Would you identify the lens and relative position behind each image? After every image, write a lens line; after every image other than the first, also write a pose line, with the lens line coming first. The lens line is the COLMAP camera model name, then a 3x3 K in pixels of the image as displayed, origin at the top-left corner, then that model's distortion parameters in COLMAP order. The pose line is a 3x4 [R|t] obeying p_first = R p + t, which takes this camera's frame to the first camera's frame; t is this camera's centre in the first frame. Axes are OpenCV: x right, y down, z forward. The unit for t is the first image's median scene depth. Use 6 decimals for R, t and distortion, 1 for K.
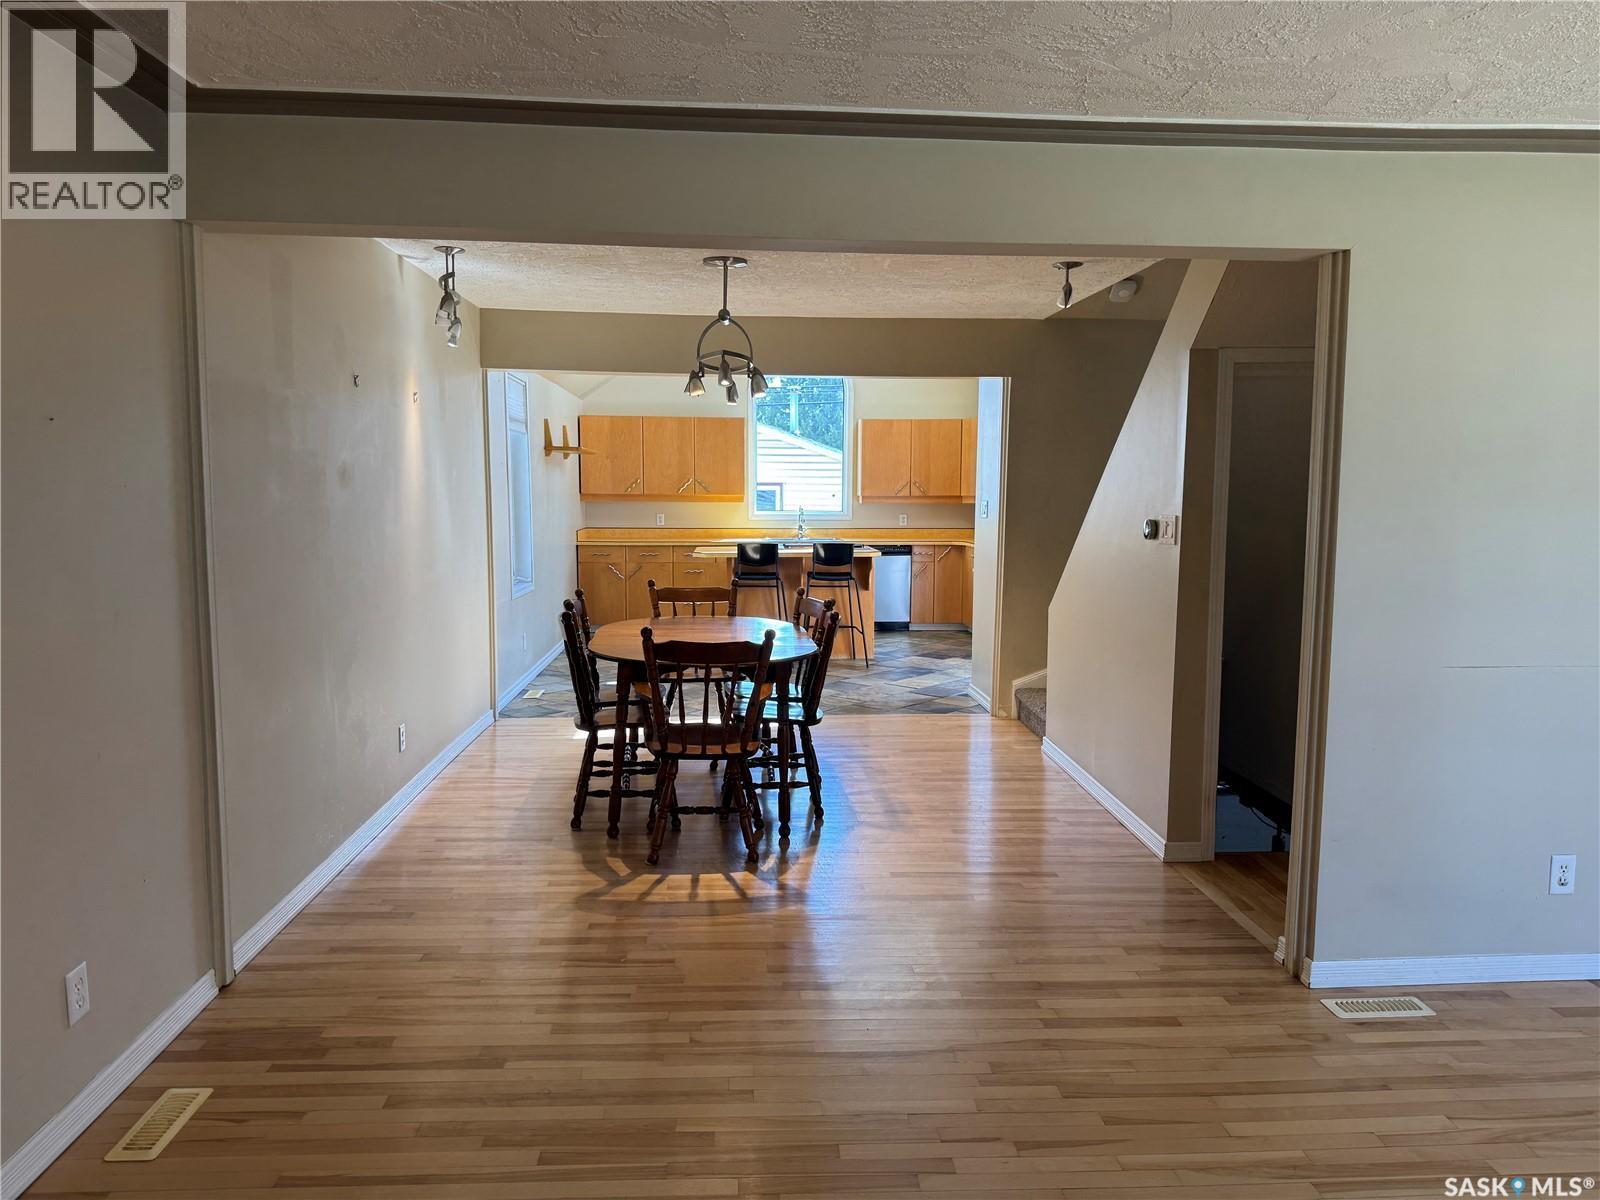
lens RADIAL K [[1124.5, 0, 794.9], [0, 1124.5, 600.3], [0, 0, 1]] dist [0.175740, -0.298821]
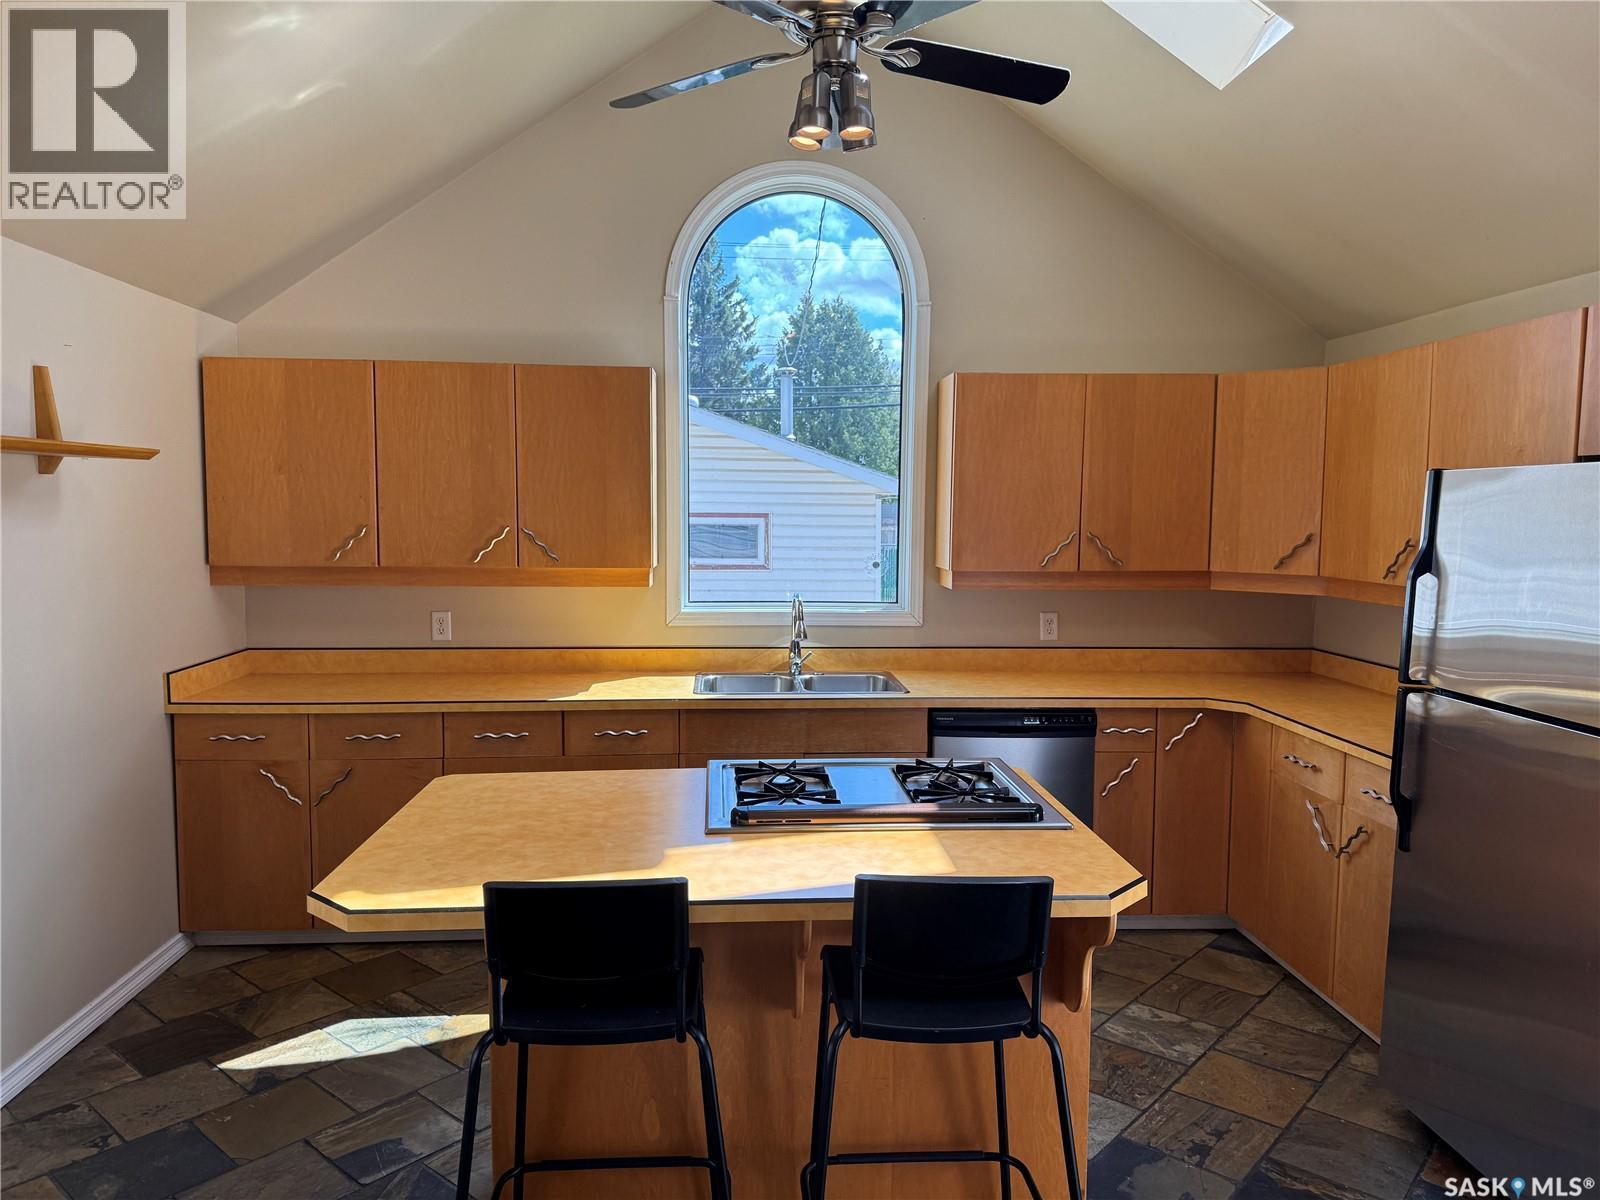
lens RADIAL K [[1124.5, 0, 794.9], [0, 1124.5, 600.3], [0, 0, 1]] dist [0.175740, -0.298821]
pose [[0.999985, 0.003399, 0.004315, 0.003255], [-0.003326, 0.999855, -0.016729, -0.075838], [-0.004372, 0.016714, 0.999851, 0.610337]]
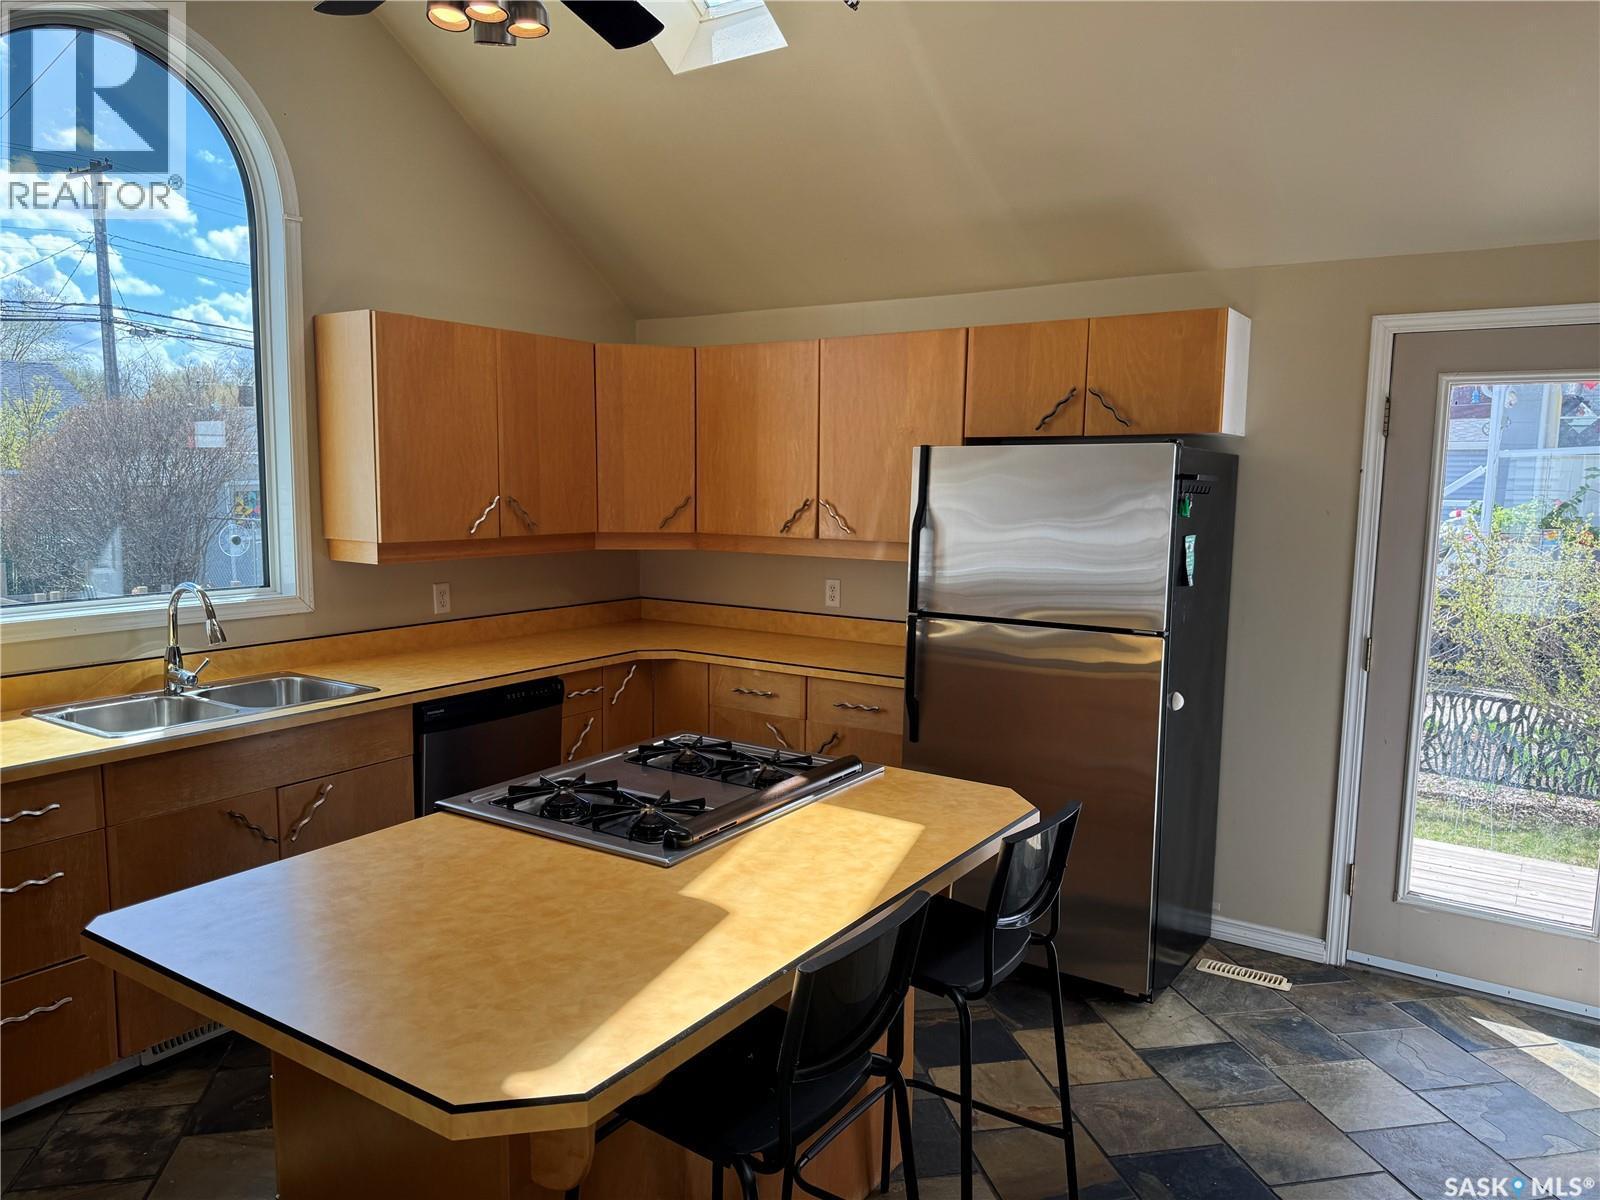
lens RADIAL K [[1124.5, 0, 794.9], [0, 1124.5, 600.3], [0, 0, 1]] dist [0.175740, -0.298821]
pose [[0.602641, -0.085006, 0.793472, -0.136809], [0.069780, 0.996115, 0.053718, -0.085305], [-0.794956, 0.022995, 0.606231, 0.697845]]
